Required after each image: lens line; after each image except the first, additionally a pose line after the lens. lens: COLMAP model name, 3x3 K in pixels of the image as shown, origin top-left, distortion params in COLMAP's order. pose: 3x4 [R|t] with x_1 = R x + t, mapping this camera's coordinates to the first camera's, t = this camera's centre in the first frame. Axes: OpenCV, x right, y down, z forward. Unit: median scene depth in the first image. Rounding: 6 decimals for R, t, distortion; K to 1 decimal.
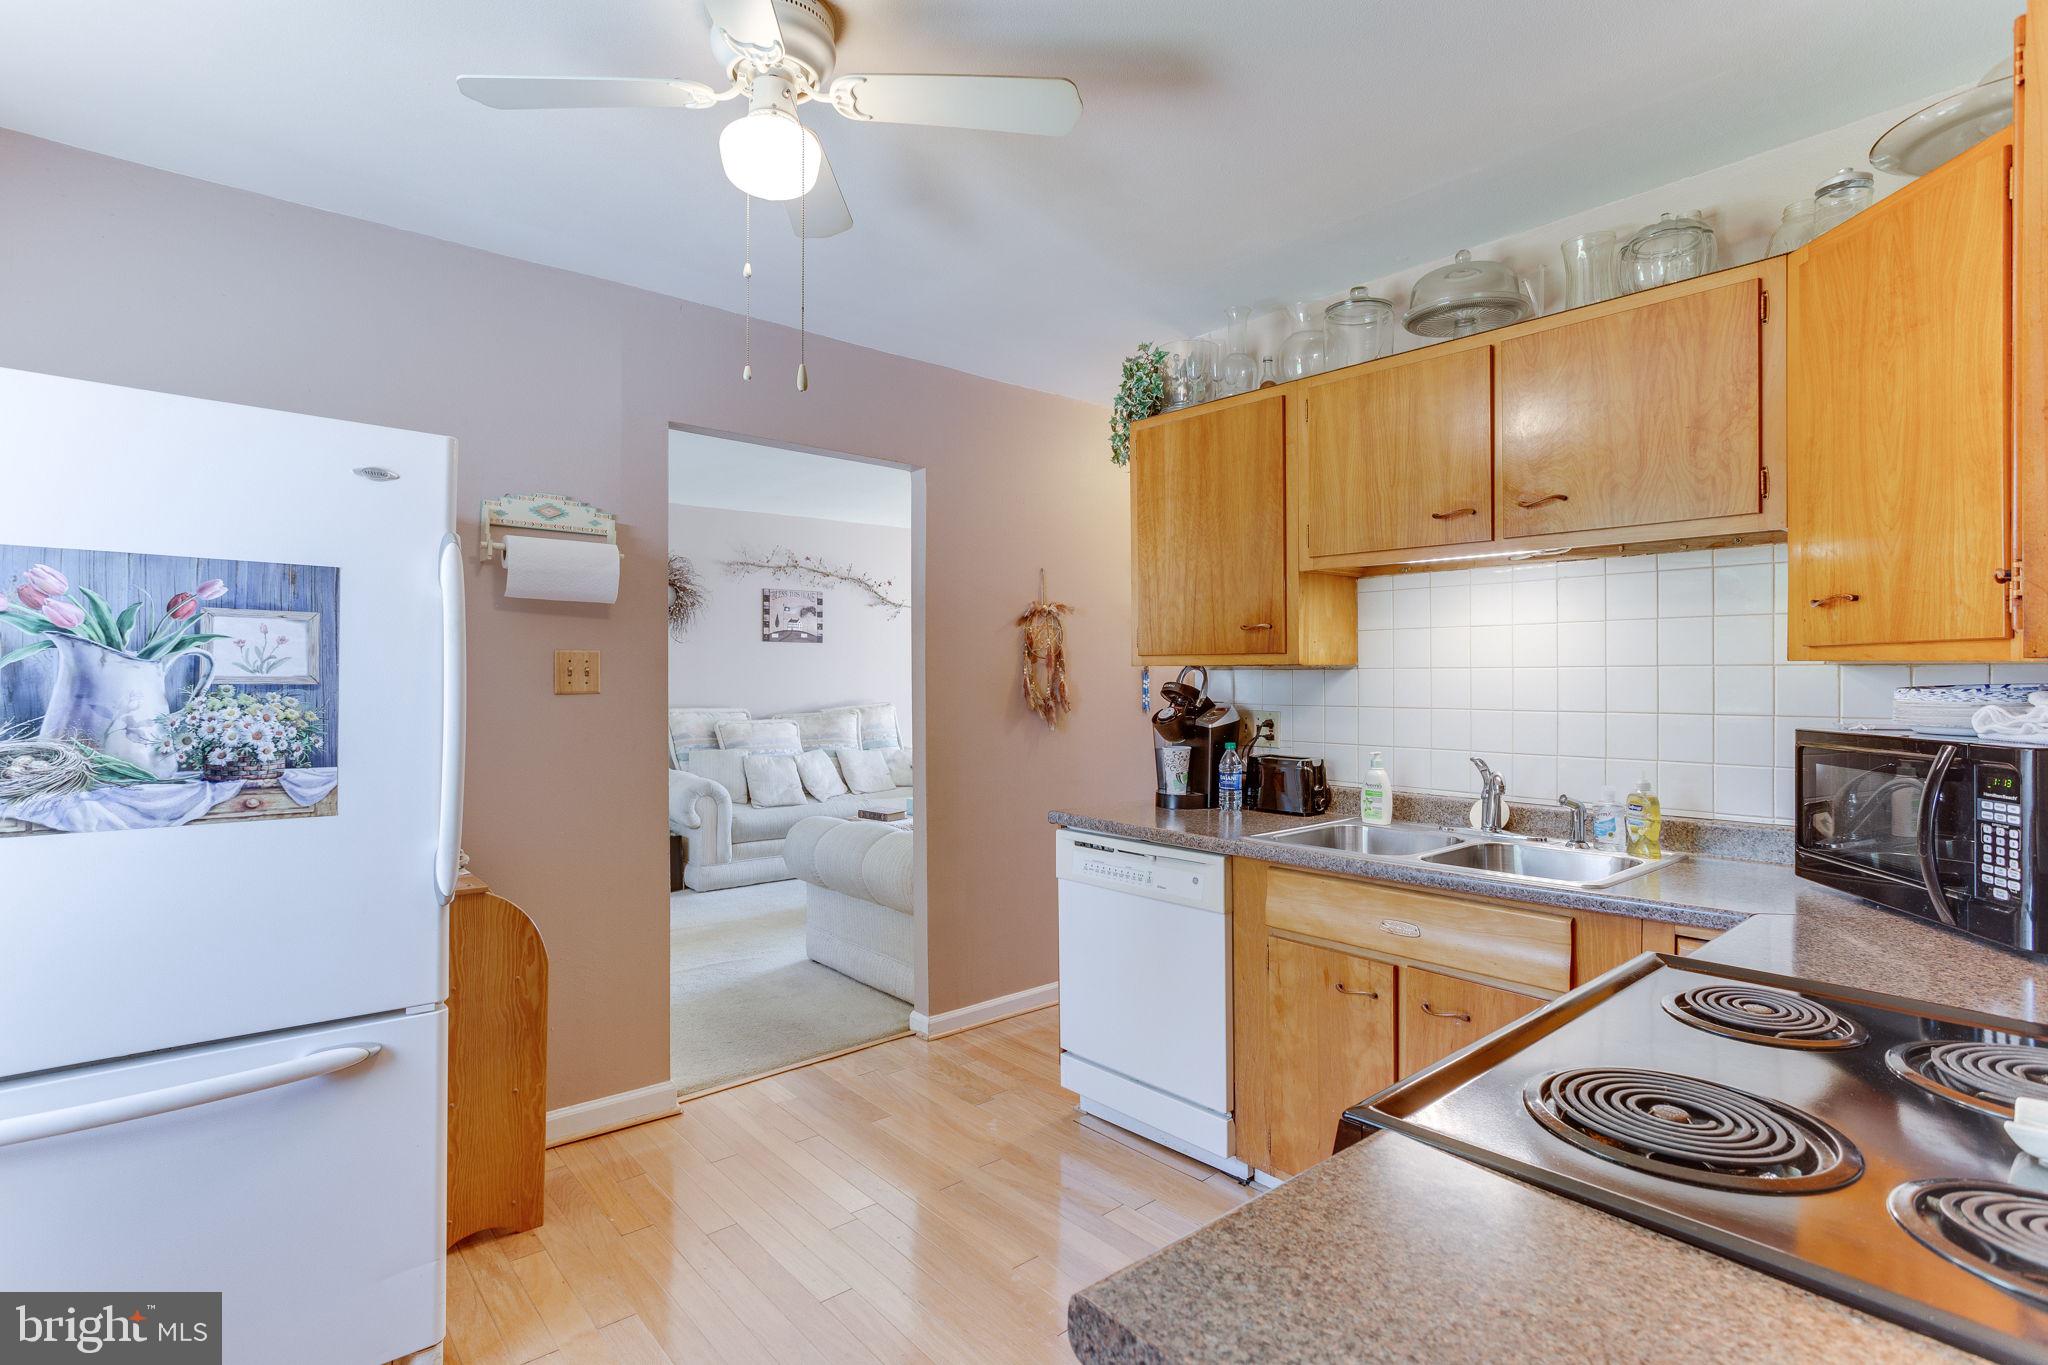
lens RADIAL K [[987.9, 0, 1023.5], [0, 987.9, 682.5], [0, 0, 1]] dist [-0.006759, -0.000025]
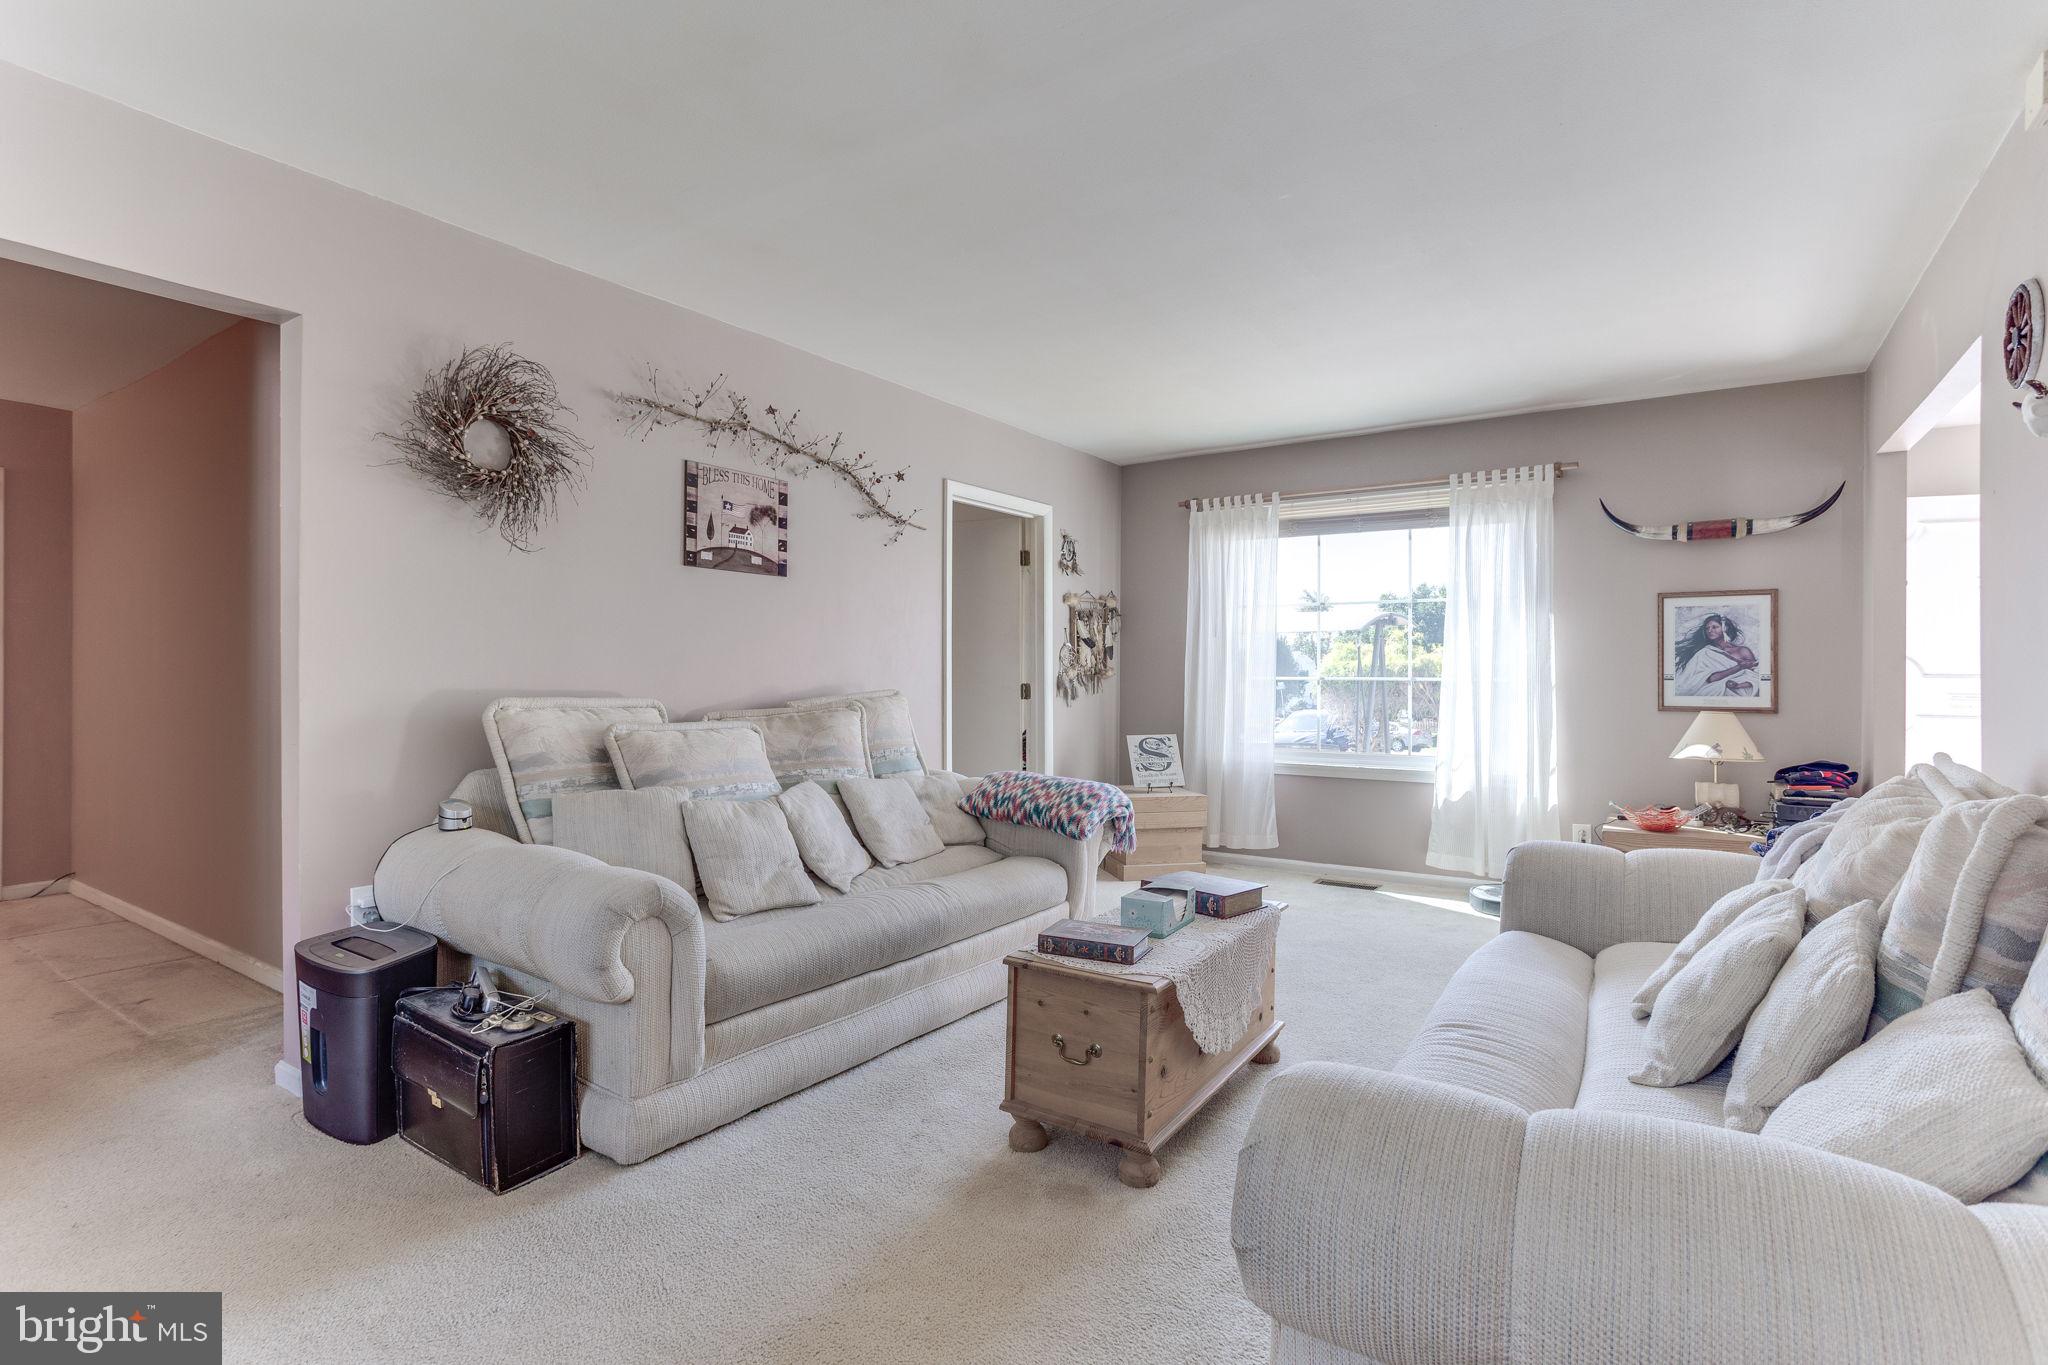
lens RADIAL K [[987.9, 0, 1025.1], [0, 987.9, 679.3], [0, 0, 1]] dist [-0.006759, -0.000025]
pose [[0.963917, 0.011618, 0.265948, -0.227723], [-0.011992, 0.999928, -0.000218, 0.014032], [-0.265931, -0.002979, 0.963987, 0.467605]]
